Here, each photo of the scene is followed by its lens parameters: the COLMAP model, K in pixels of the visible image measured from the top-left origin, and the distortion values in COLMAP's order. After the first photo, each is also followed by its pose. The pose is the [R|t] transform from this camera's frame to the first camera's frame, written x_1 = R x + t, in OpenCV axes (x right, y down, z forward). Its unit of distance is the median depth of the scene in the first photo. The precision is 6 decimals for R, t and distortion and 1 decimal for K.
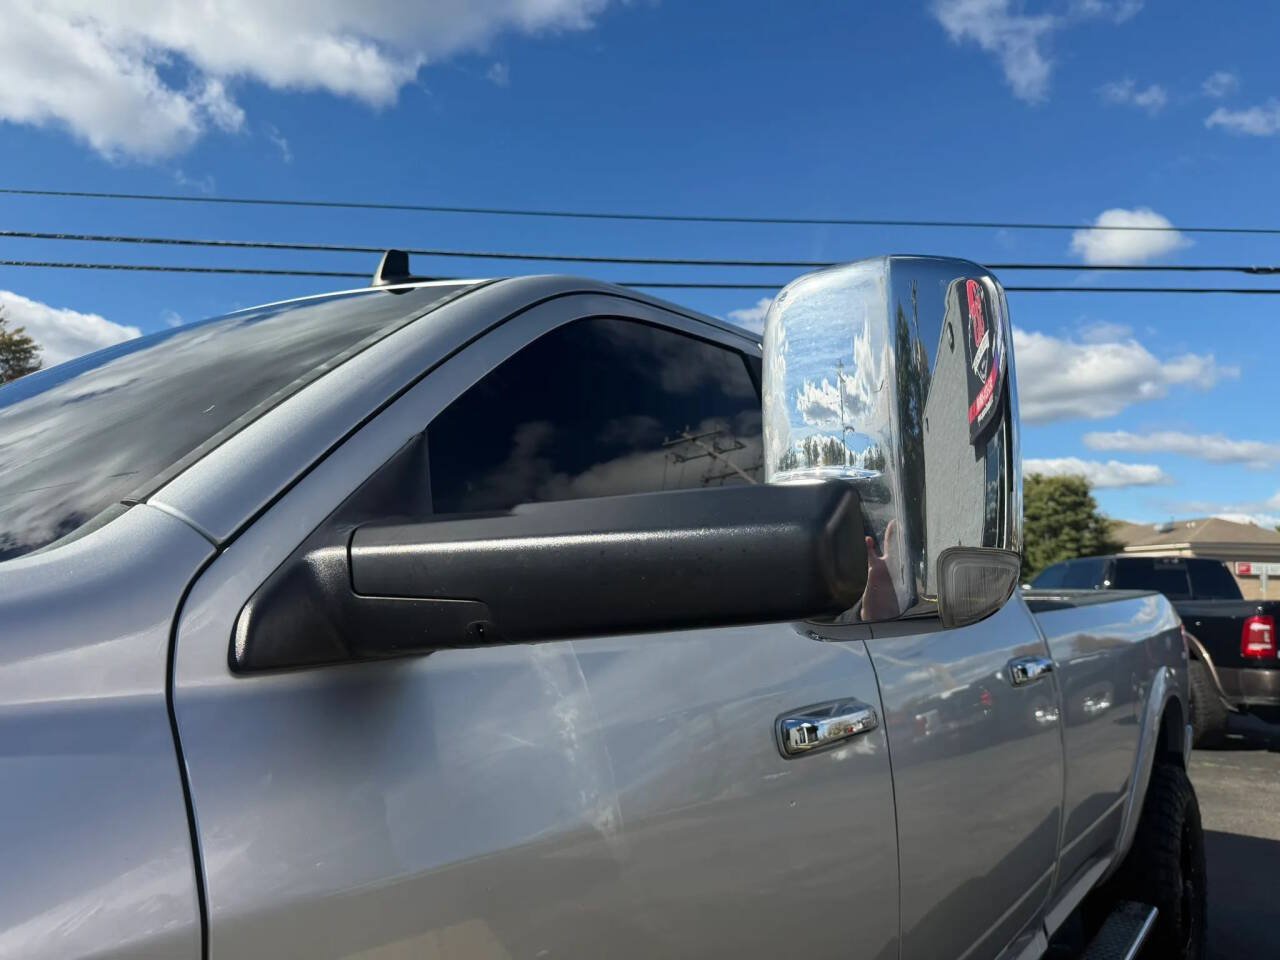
lens RADIAL K [[911.2, 0, 683.6], [0, 911.2, 494.1], [0, 0, 1]] dist [0.033393, -0.036582]
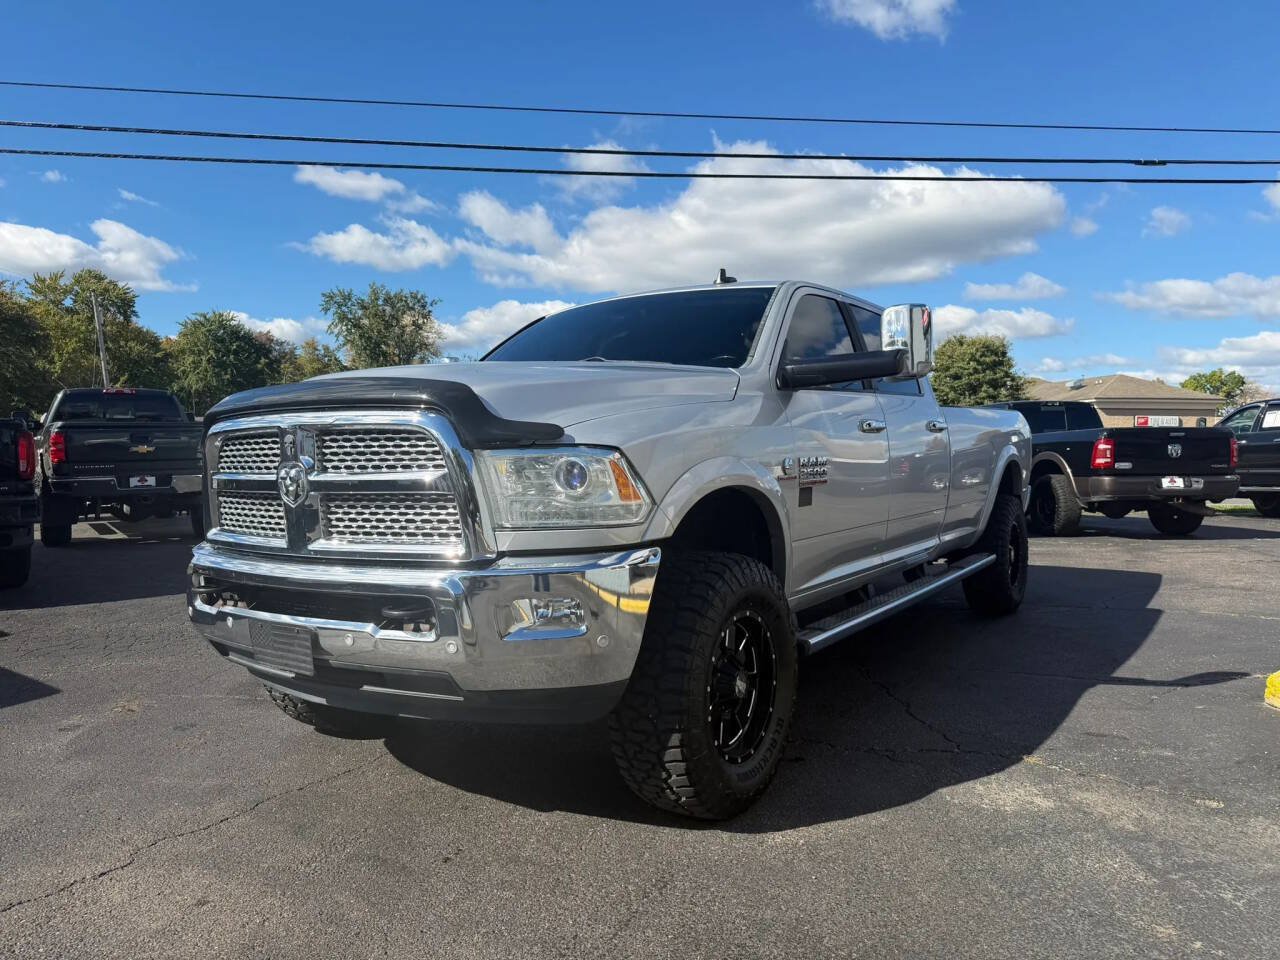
lens RADIAL K [[911.2, 0, 634.0], [0, 911.2, 499.0], [0, 0, 1]] dist [0.033393, -0.036582]
pose [[0.999584, -0.012824, 0.025818, -0.035045], [0.008755, 0.988349, 0.151955, 0.000679], [-0.027466, -0.151666, 0.988050, -0.099905]]
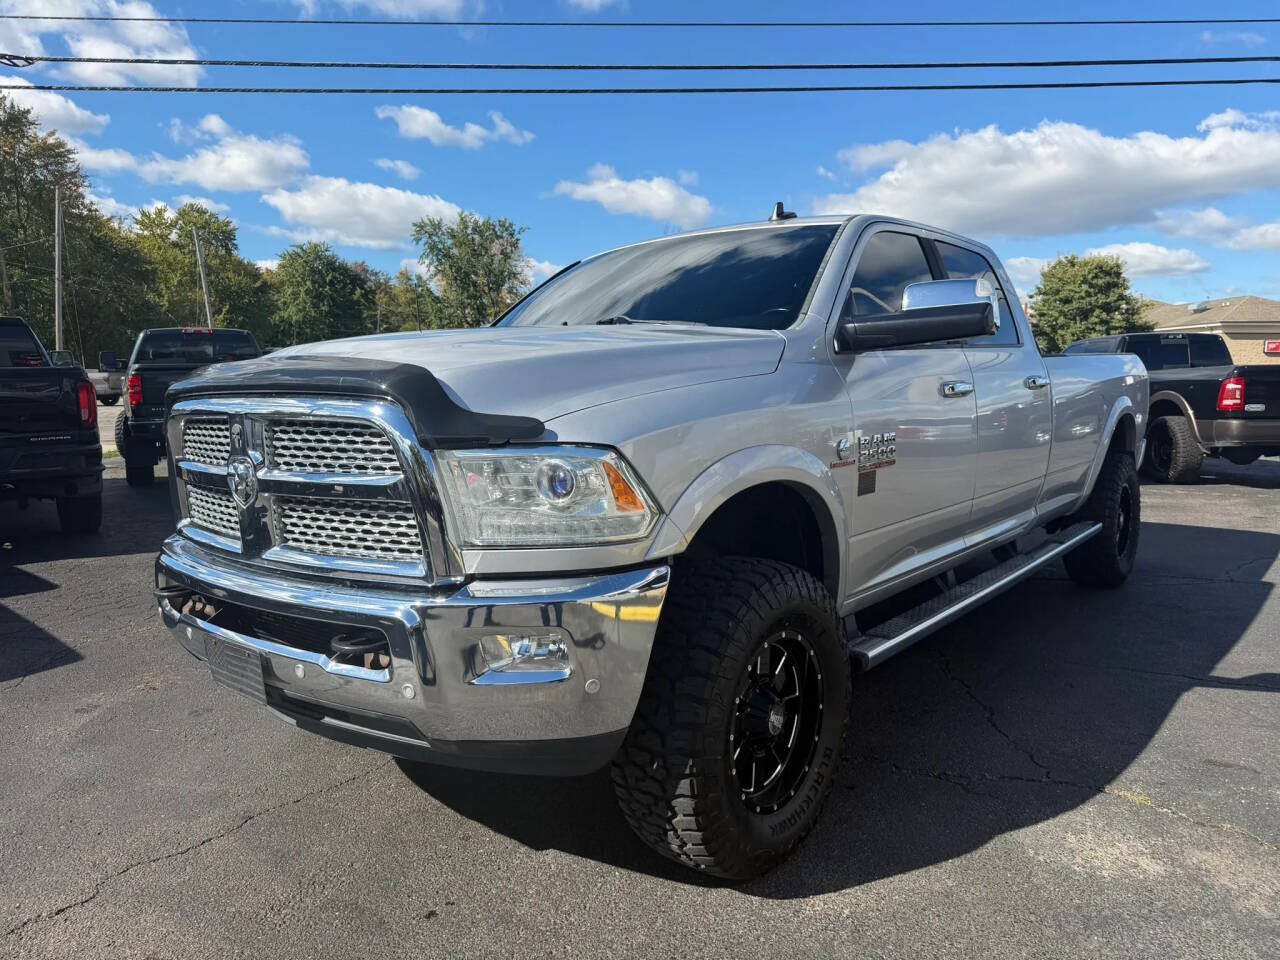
lens RADIAL K [[911.2, 0, 646.8], [0, 911.2, 492.2], [0, 0, 1]] dist [0.033393, -0.036582]
pose [[0.998062, -0.009919, -0.061426, -0.026875], [0.023295, 0.974984, 0.221051, -0.003136], [0.057697, -0.222054, 0.973326, -0.079961]]
